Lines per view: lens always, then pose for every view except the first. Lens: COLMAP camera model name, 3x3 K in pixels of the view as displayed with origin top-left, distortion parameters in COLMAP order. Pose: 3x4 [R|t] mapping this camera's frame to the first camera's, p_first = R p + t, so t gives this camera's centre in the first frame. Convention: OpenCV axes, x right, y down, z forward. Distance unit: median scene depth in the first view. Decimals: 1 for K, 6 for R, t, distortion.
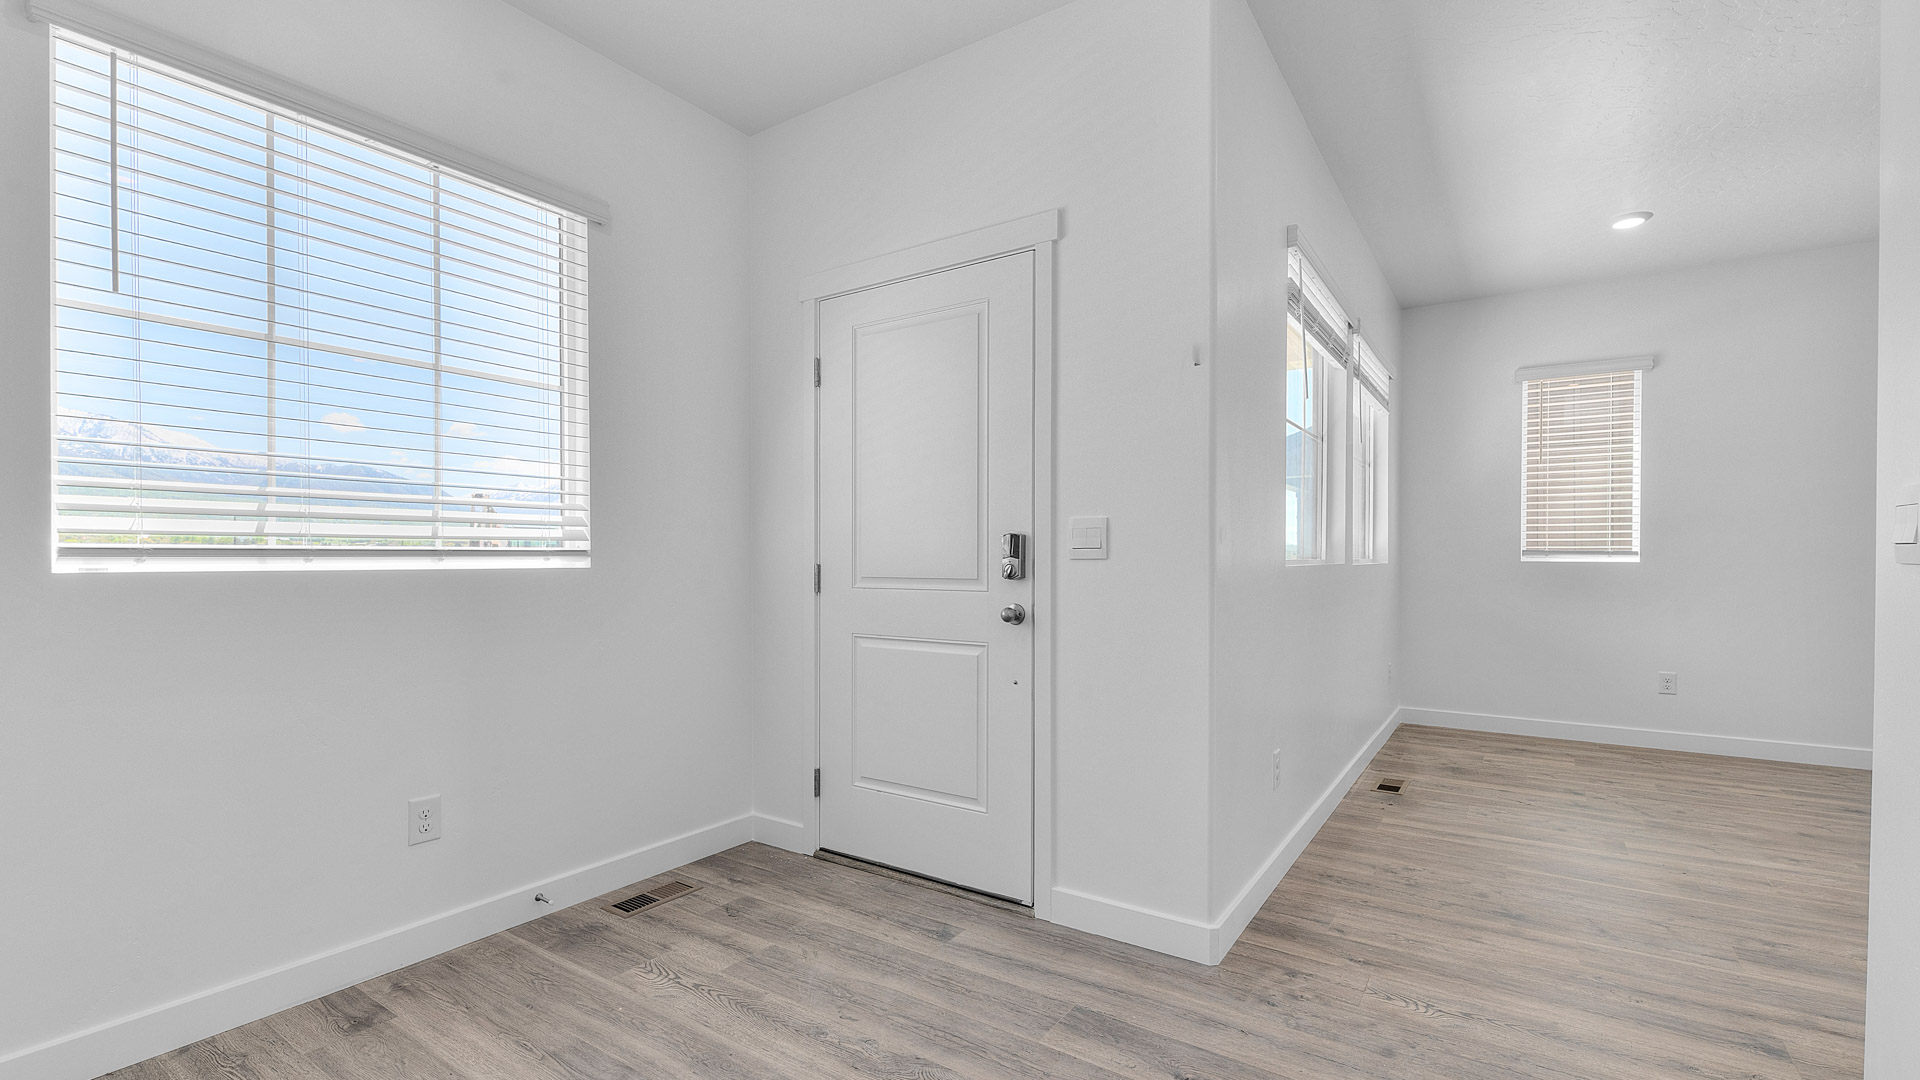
lens RADIAL K [[866.5, 0, 964.9], [0, 866.5, 568.7], [0, 0, 1]] dist [0.004946, -0.001037]
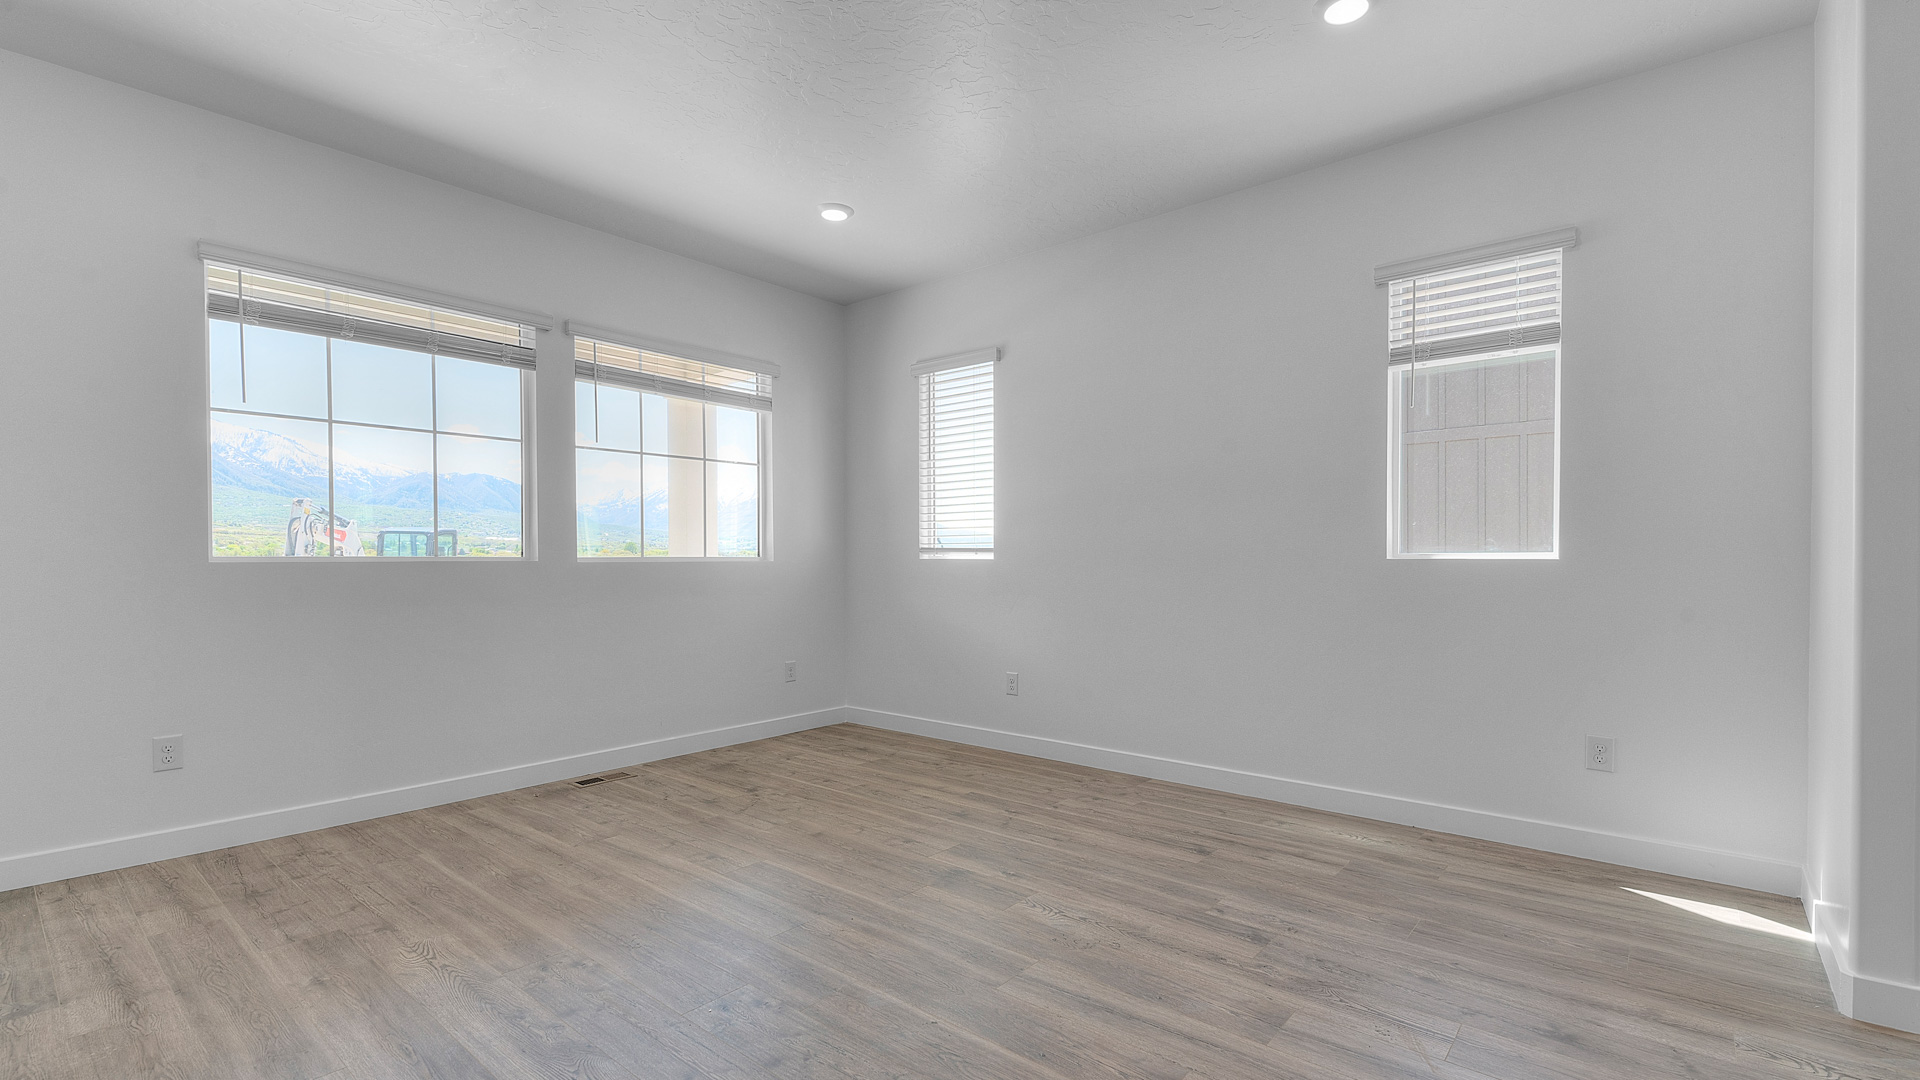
lens RADIAL K [[866.5, 0, 1005.1], [0, 866.5, 559.6], [0, 0, 1]] dist [0.004946, -0.001037]
pose [[0.991704, -0.007124, -0.128346, 1.129001], [0.005153, 0.999864, -0.015686, 0.010819], [0.128441, 0.014895, 0.991605, 0.046304]]
